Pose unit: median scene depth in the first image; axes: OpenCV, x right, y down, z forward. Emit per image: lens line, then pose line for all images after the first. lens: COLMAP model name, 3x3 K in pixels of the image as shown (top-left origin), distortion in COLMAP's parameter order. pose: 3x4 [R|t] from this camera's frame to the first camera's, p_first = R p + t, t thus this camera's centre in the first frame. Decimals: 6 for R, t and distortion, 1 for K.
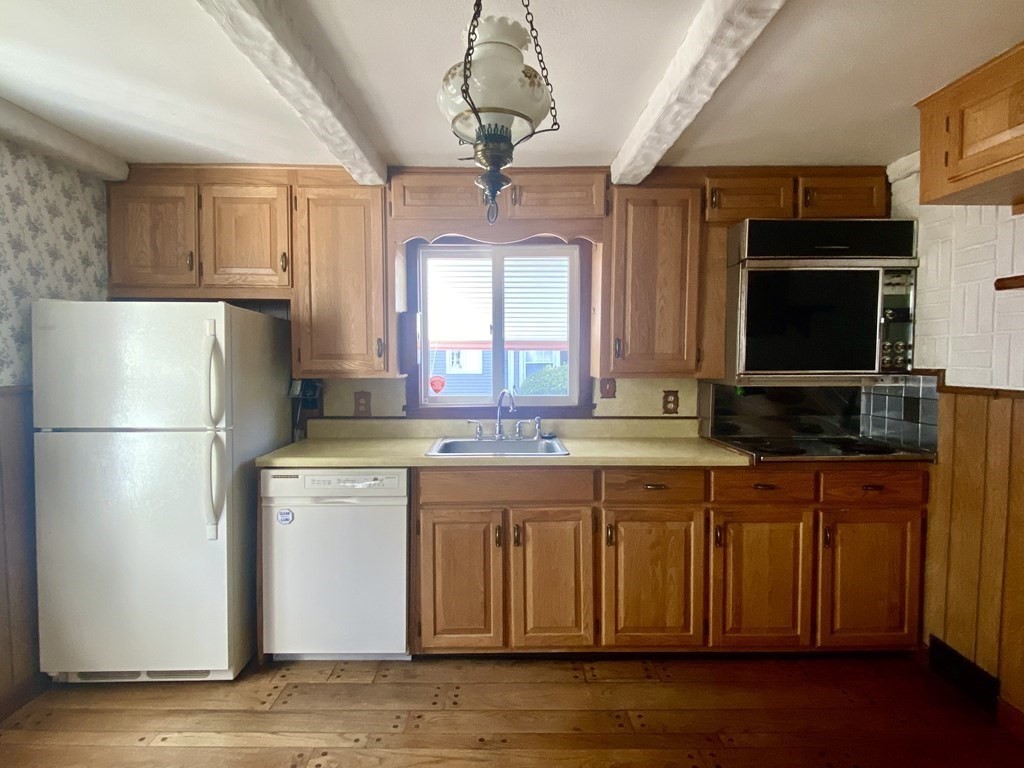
lens RADIAL K [[568.2, 0, 492.1], [0, 568.2, 383.6], [0, 0, 1]] dist [0.046188, -0.051577]
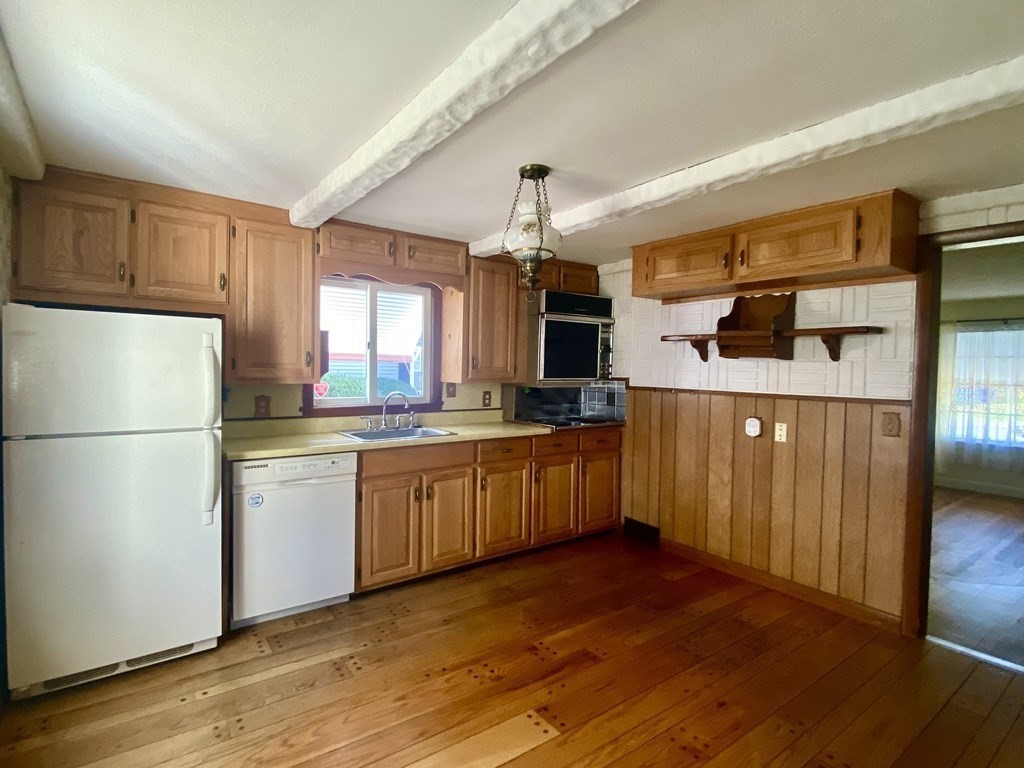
lens RADIAL K [[525.5, 0, 512.0], [0, 525.5, 384.0], [0, 0, 1]] dist [0.041022, -0.044588]
pose [[0.804028, -0.004704, 0.594572, -0.568261], [0.011610, 0.999902, -0.007789, 0.005380], [-0.594478, 0.013166, 0.804004, -0.196553]]
